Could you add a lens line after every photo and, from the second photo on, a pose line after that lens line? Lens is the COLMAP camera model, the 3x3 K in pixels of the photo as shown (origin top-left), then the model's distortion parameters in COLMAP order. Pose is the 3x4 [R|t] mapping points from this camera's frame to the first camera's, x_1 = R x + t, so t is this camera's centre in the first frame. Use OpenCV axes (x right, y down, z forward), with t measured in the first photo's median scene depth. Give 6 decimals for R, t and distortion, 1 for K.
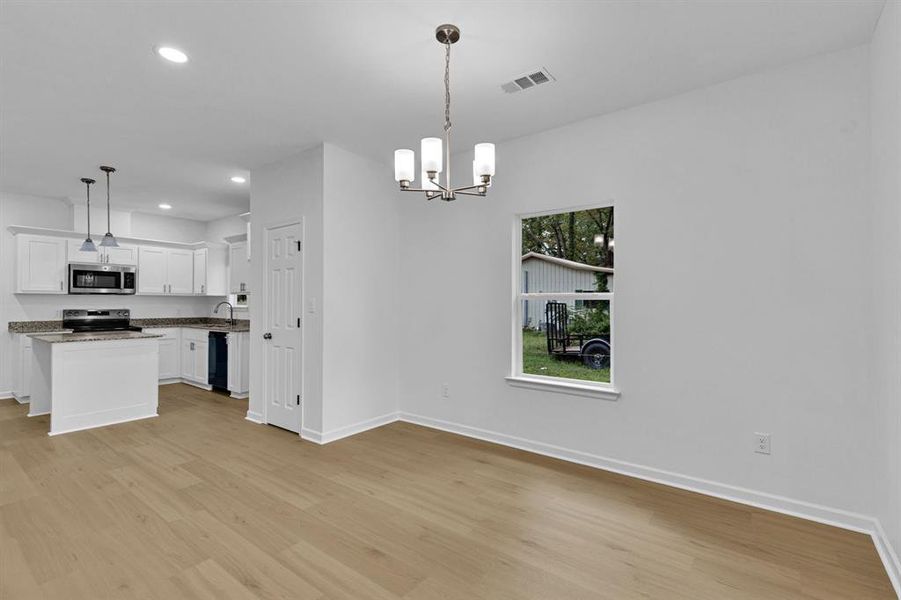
lens RADIAL K [[409.8, 0, 452.4], [0, 409.8, 295.9], [0, 0, 1]] dist [0.001471, 0.000191]
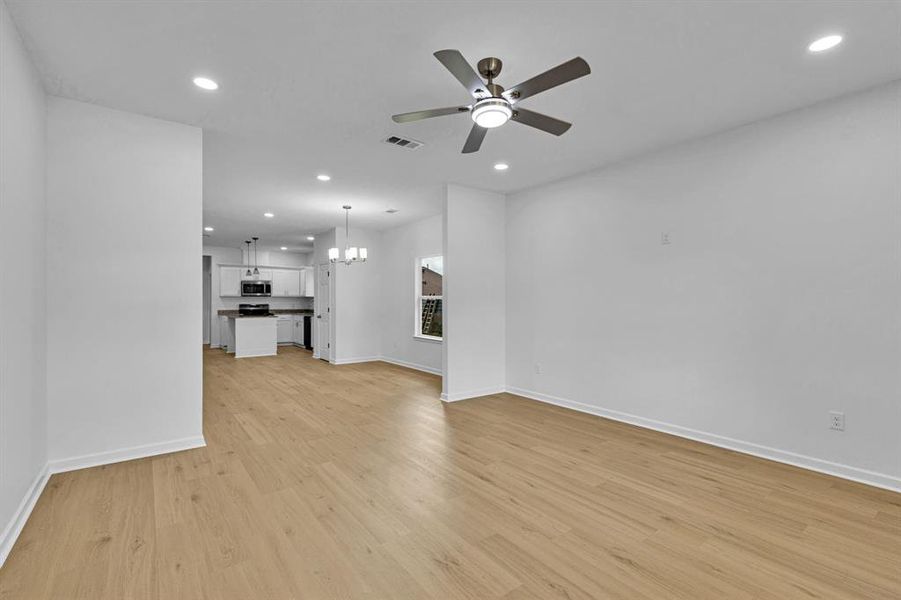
lens RADIAL K [[412.0, 0, 450.5], [0, 412.0, 300.0], [0, 0, 1]] dist [0.000618, 0.000112]
pose [[0.959166, -0.000812, -0.282844, 0.748424], [0.004302, 0.999922, 0.011718, -0.007307], [0.282813, -0.012456, 0.959094, -0.782554]]
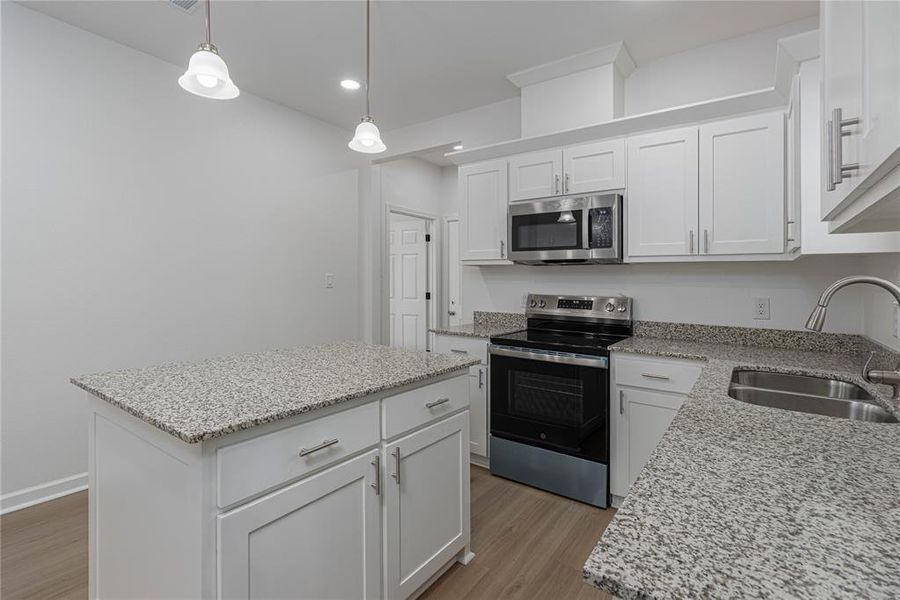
lens RADIAL K [[435.8, 0, 451.4], [0, 435.8, 283.0], [0, 0, 1]] dist [-0.000648, -0.000139]
pose [[0.025643, 0.002590, -0.999668, -0.497683], [0.001308, 0.999996, 0.002624, 0.022044], [0.999670, -0.001375, 0.025639, 1.163856]]
